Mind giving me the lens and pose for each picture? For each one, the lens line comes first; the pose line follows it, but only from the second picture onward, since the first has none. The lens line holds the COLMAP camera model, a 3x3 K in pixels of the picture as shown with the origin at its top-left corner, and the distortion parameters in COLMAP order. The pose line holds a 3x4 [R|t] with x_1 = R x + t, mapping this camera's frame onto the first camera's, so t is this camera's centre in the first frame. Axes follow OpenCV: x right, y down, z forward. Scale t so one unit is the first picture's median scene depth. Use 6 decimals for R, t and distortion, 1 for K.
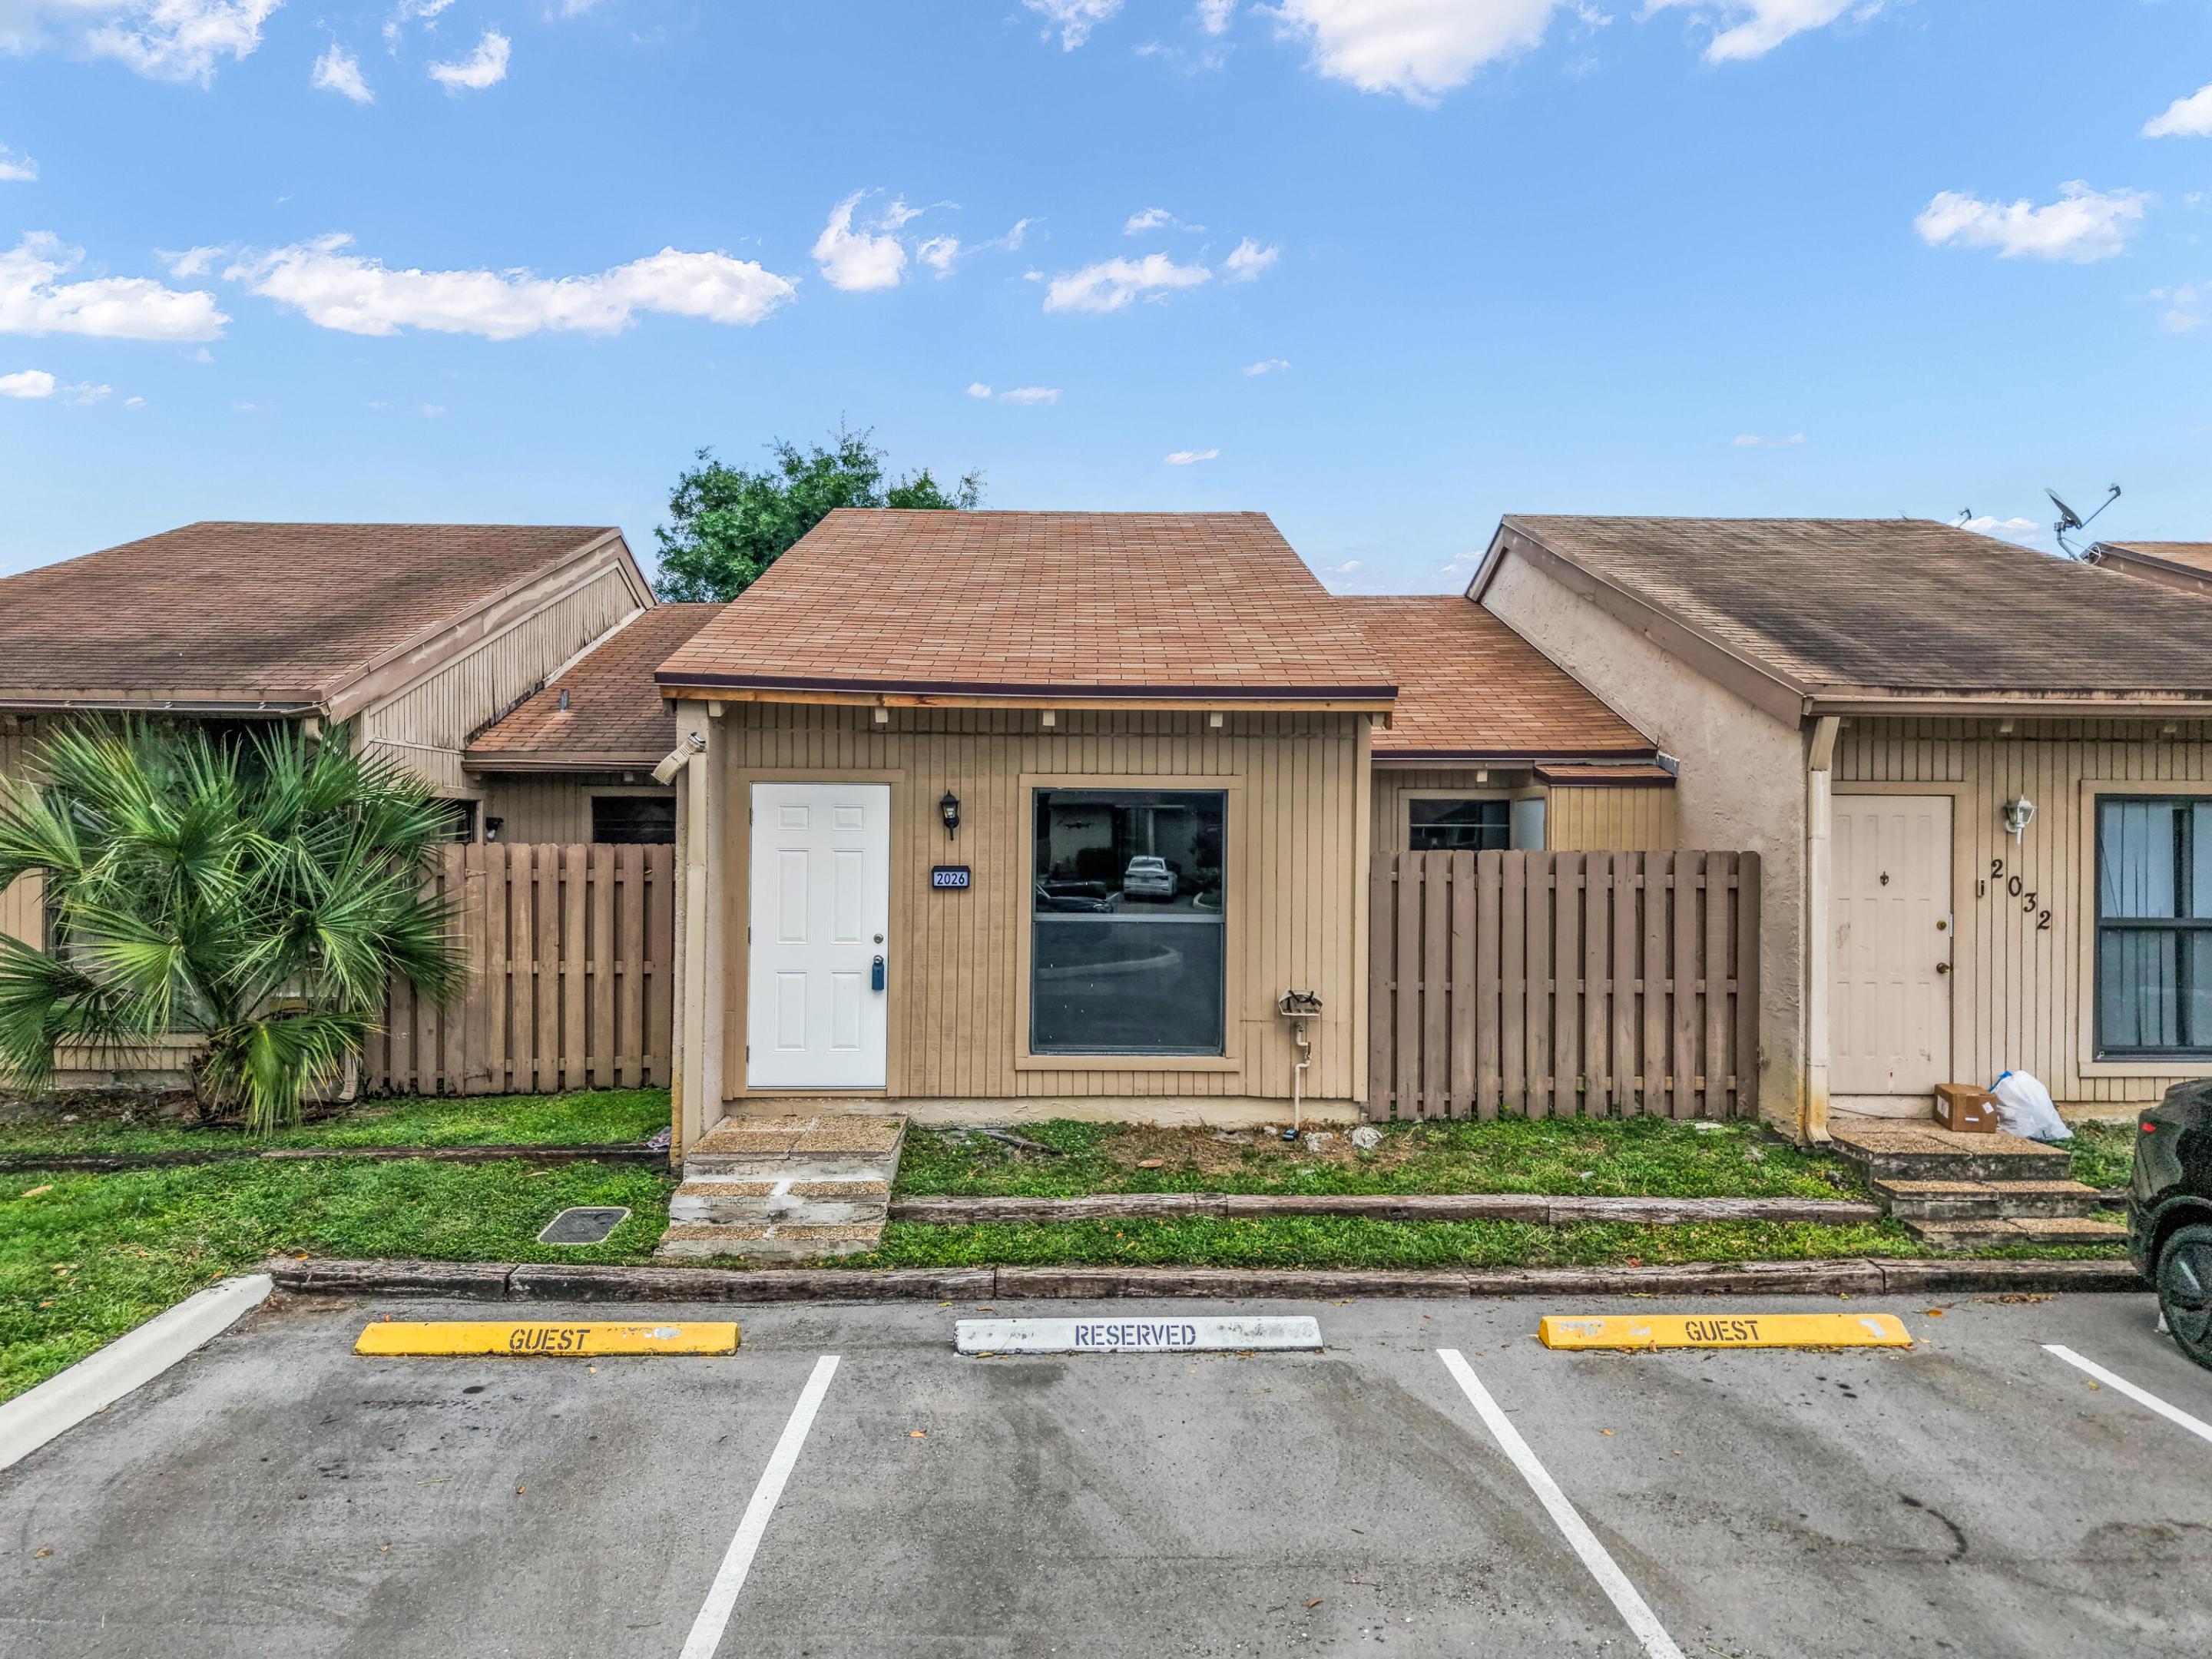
lens RADIAL K [[1506.6, 0, 1106.0], [0, 1506.6, 829.5], [0, 0, 1]] dist [0.004681, 0.000938]
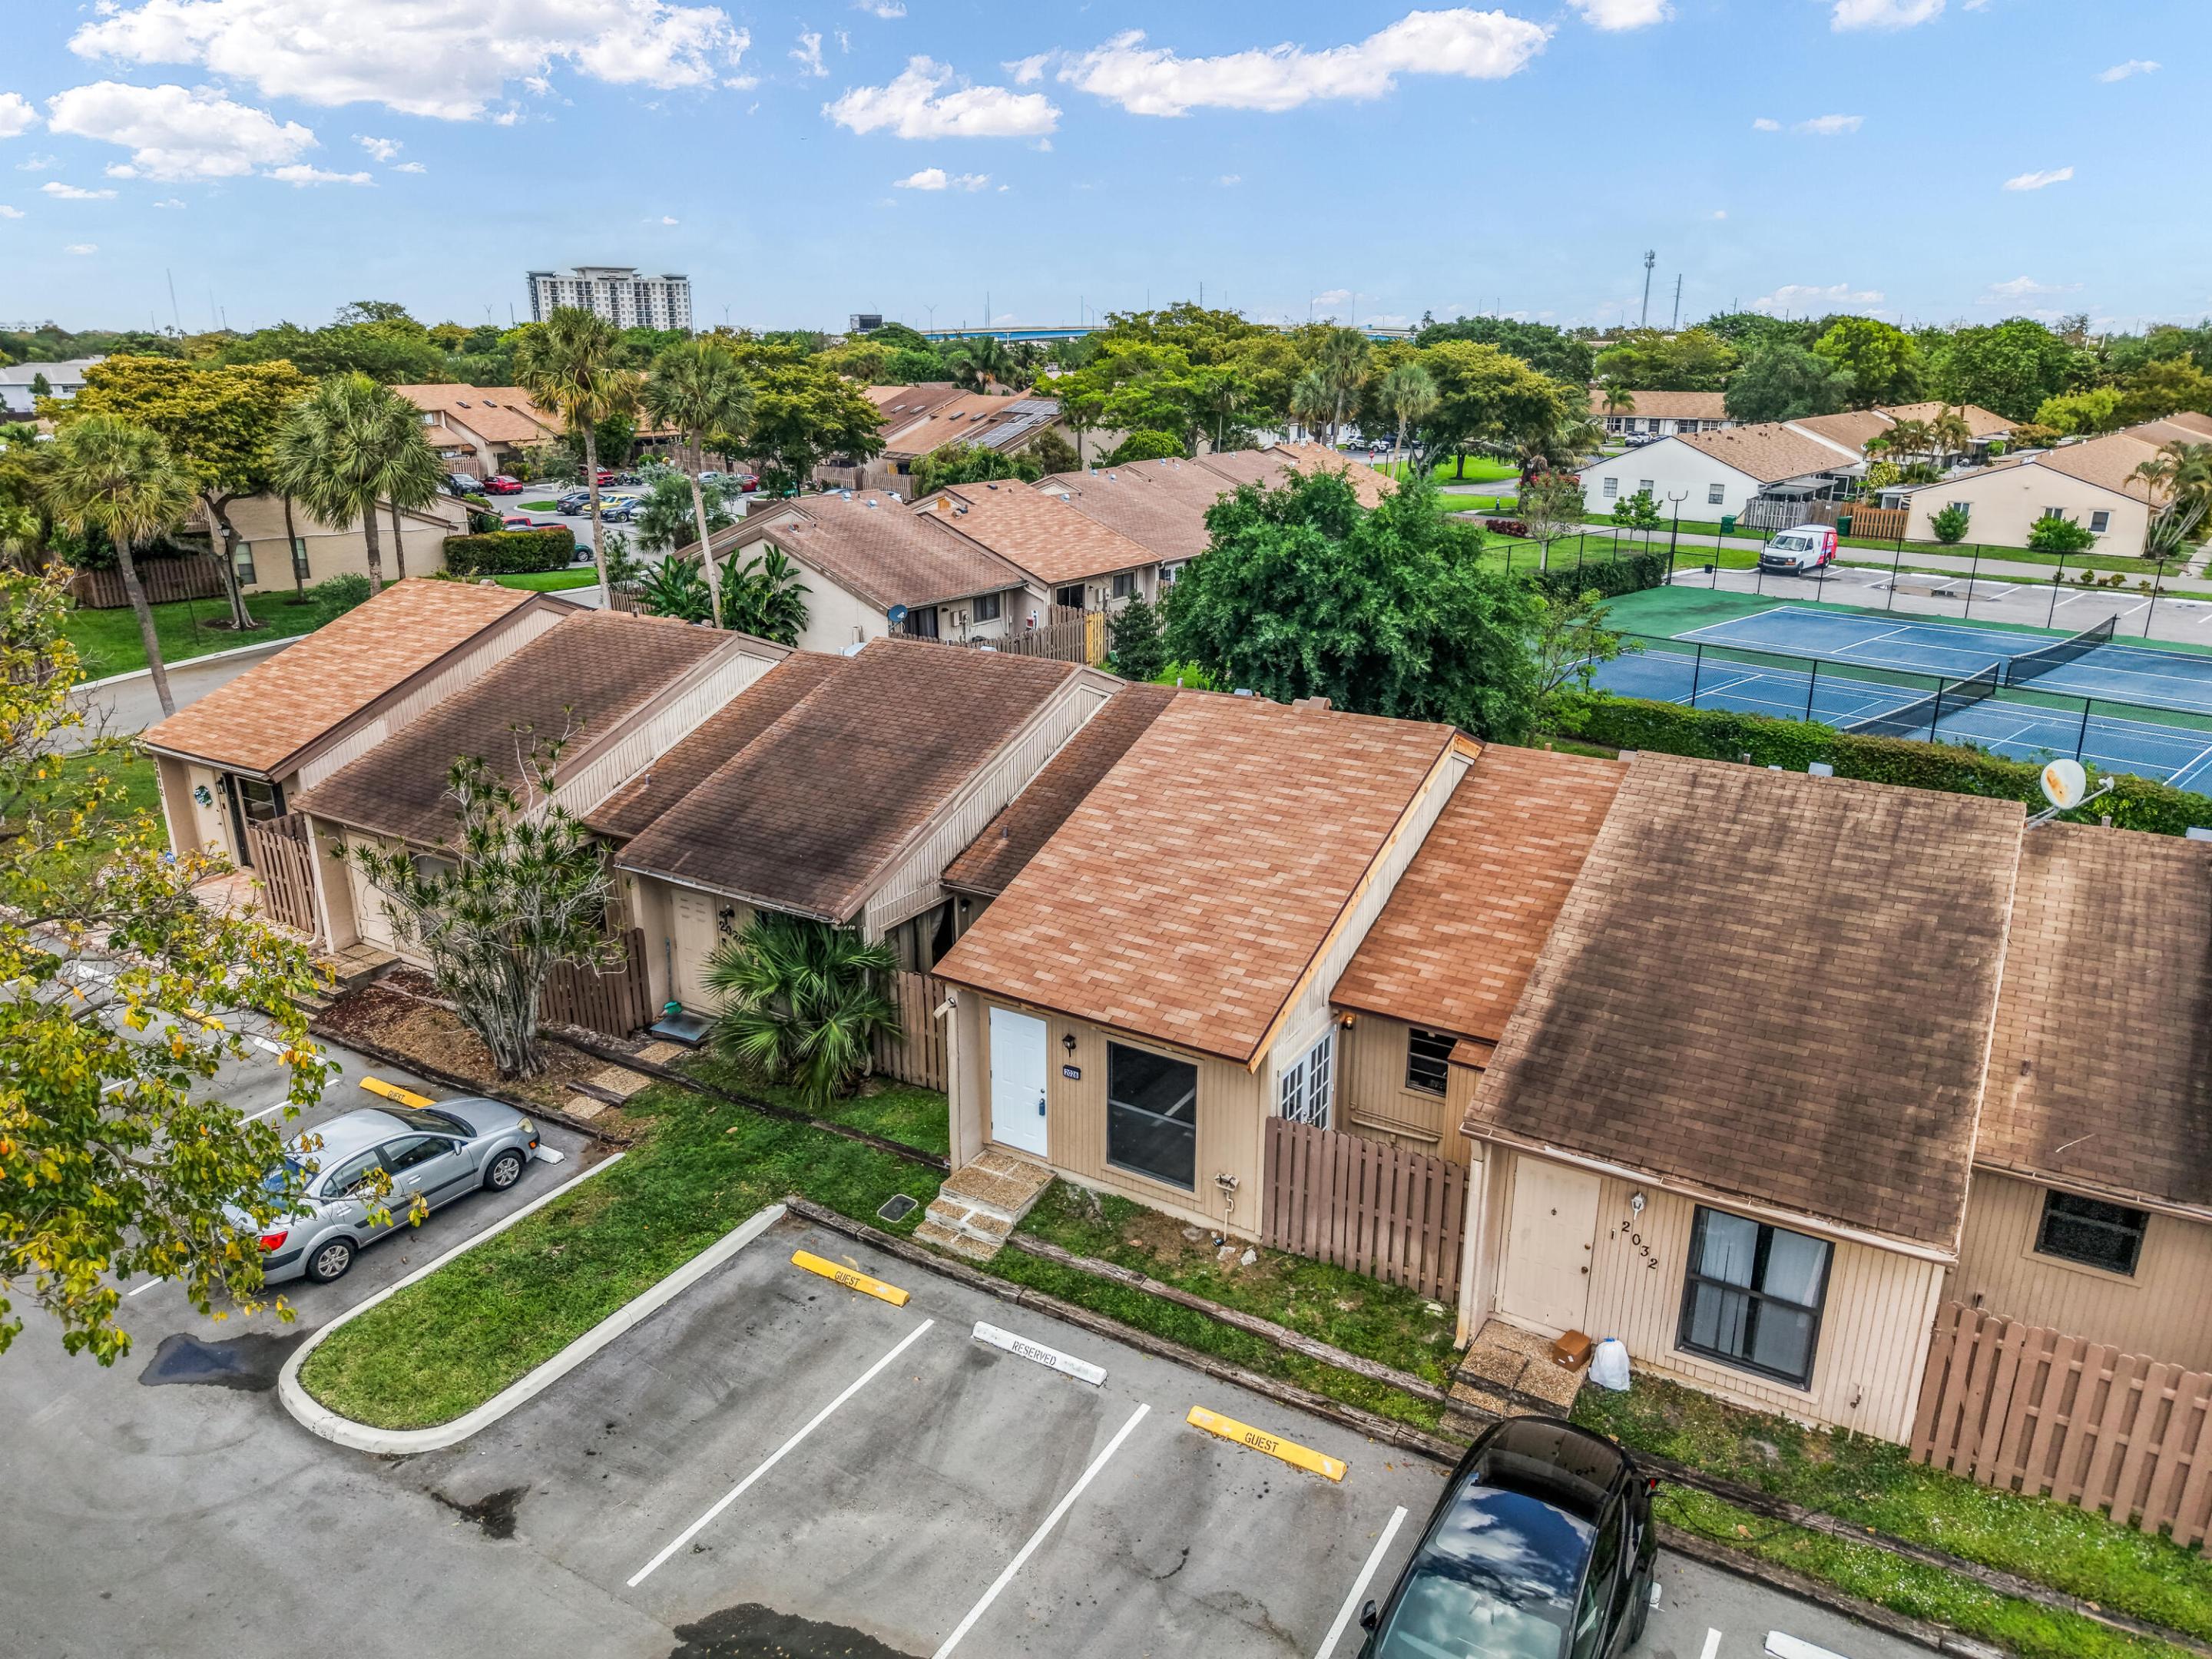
lens RADIAL K [[1499.8, 0, 1099.5], [0, 1499.8, 833.3], [0, 0, 1]] dist [0.011793, -0.007348]
pose [[0.839136, 0.164017, -0.518603, 0.983922], [0.007485, 0.949879, 0.312528, -0.971048], [0.543870, -0.266135, 0.795850, -0.504708]]
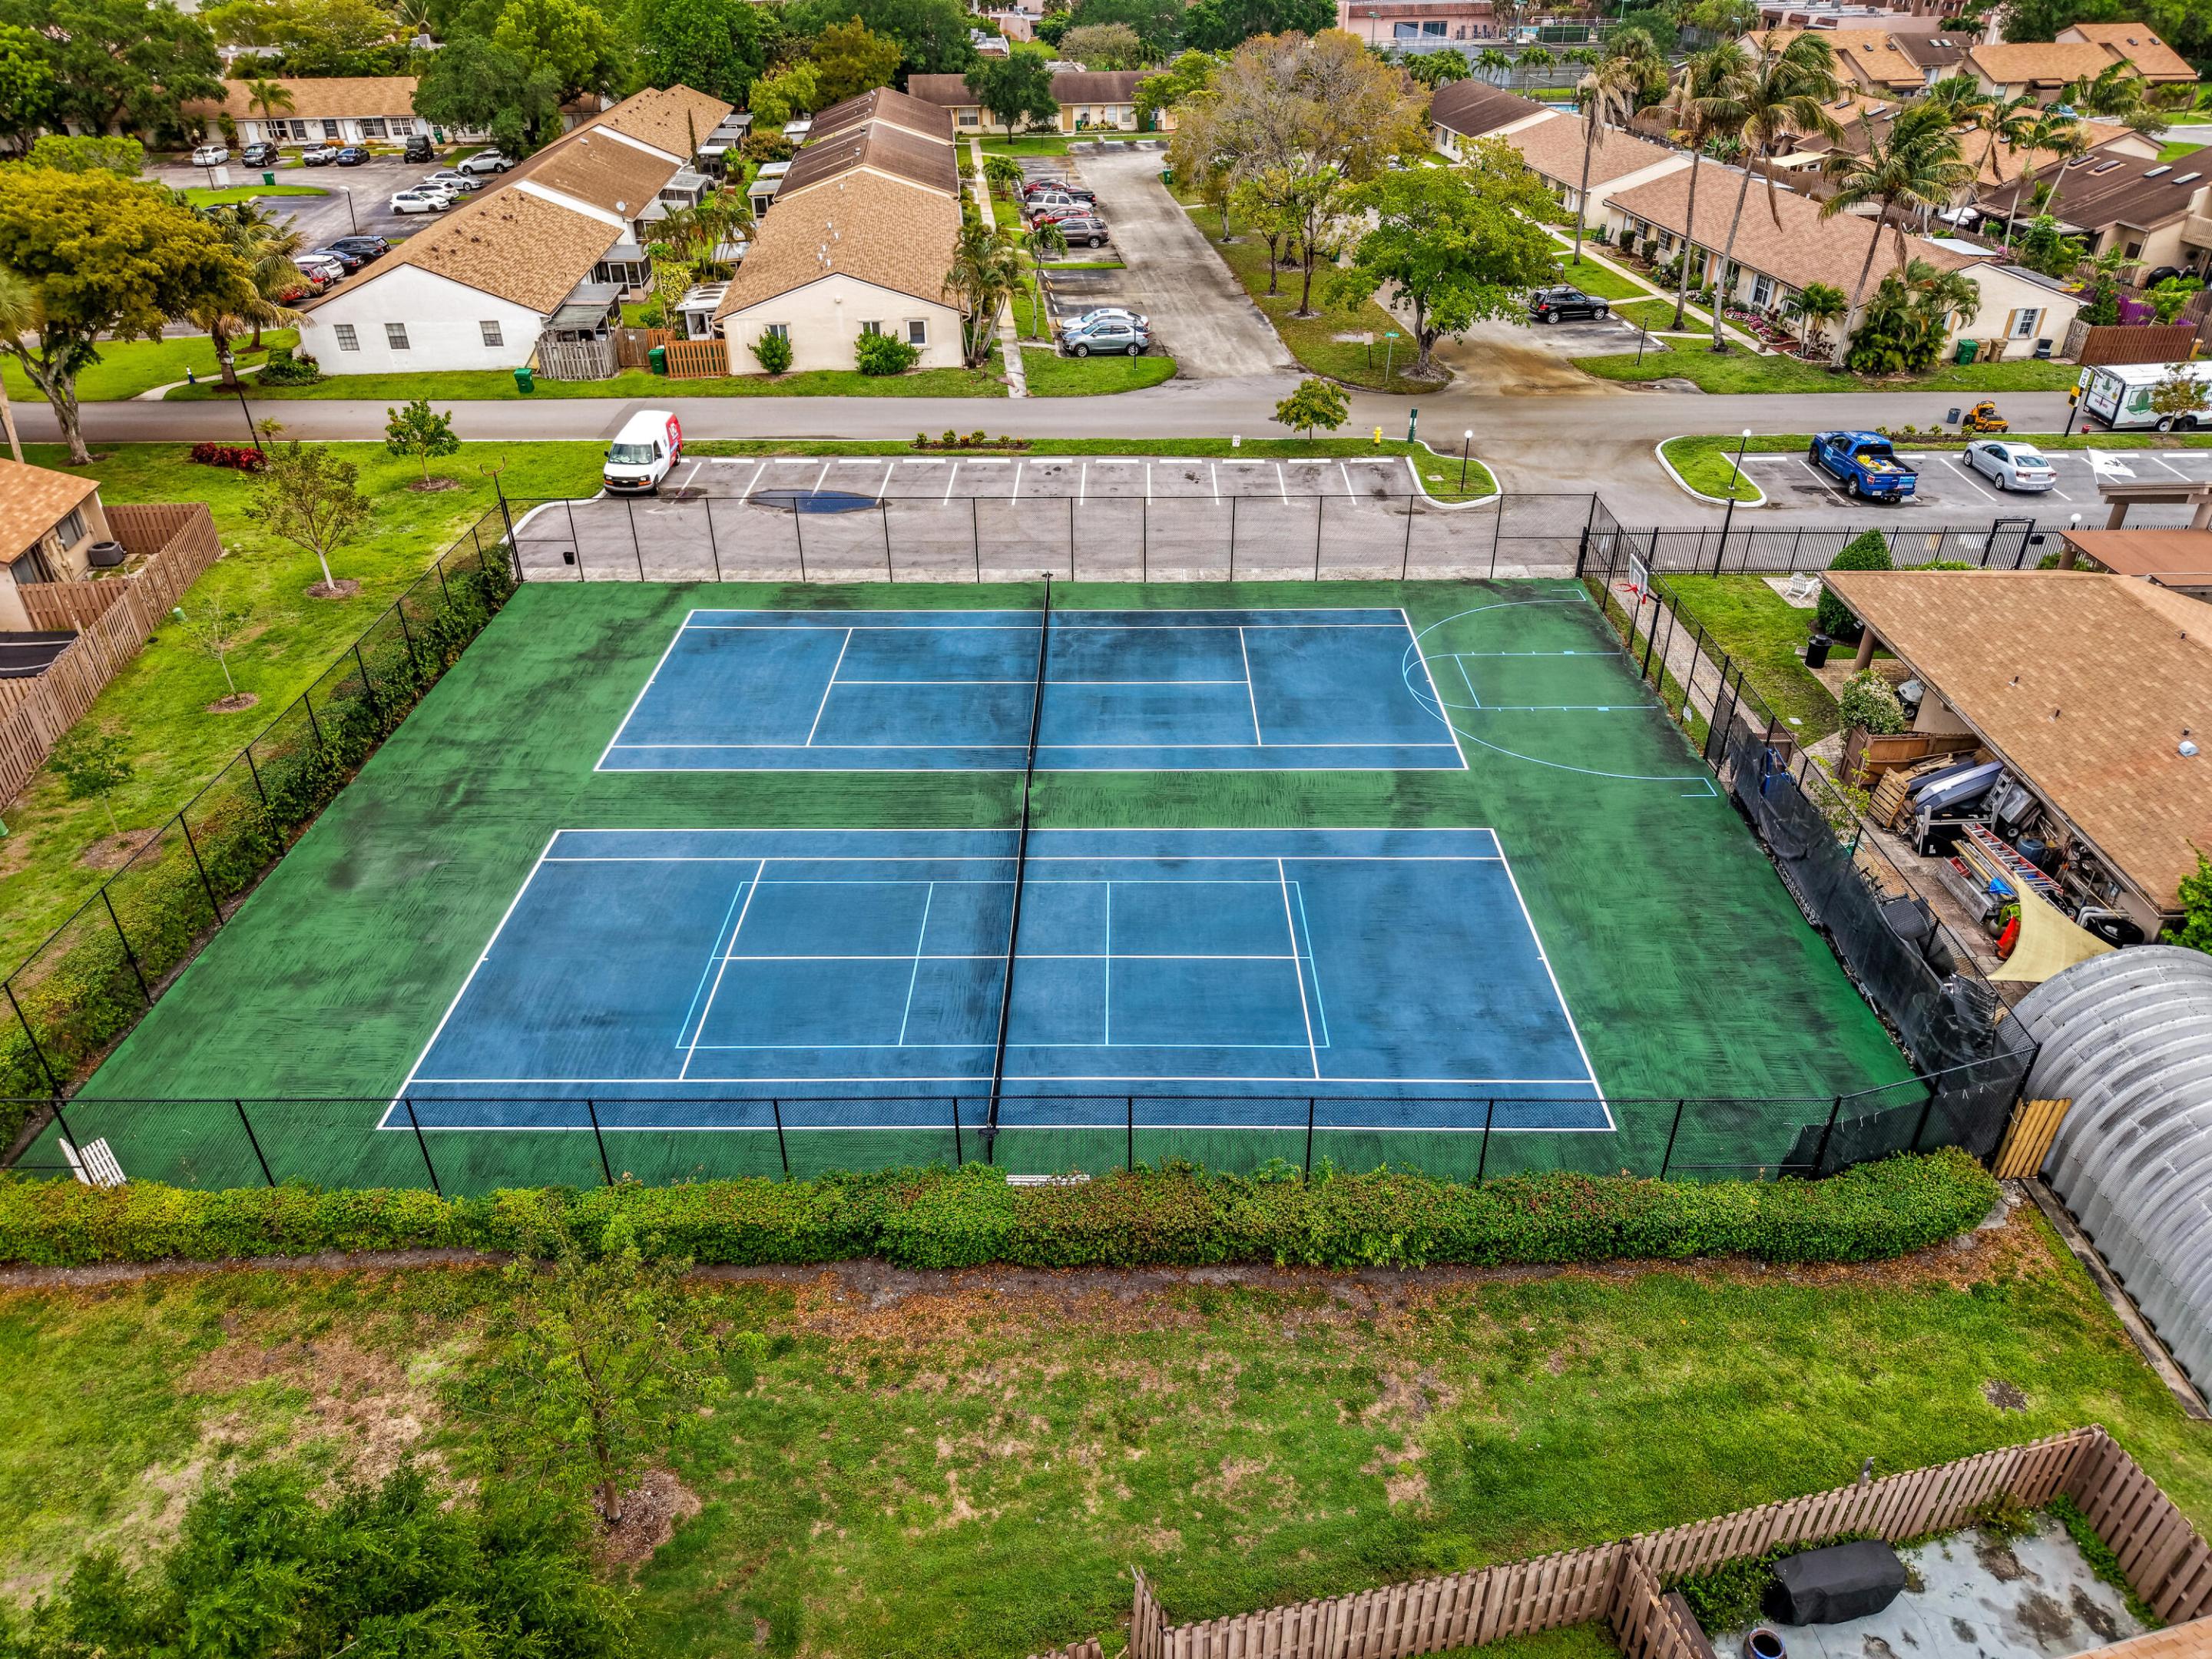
lens RADIAL K [[1499.8, 0, 1099.5], [0, 1499.8, 833.3], [0, 0, 1]] dist [0.011793, -0.007348]
pose [[0.977346, -0.129867, 0.167123, 0.276547], [0.019385, 0.841228, 0.540333, -1.995374], [-0.210760, -0.524853, 0.824688, 1.948942]]
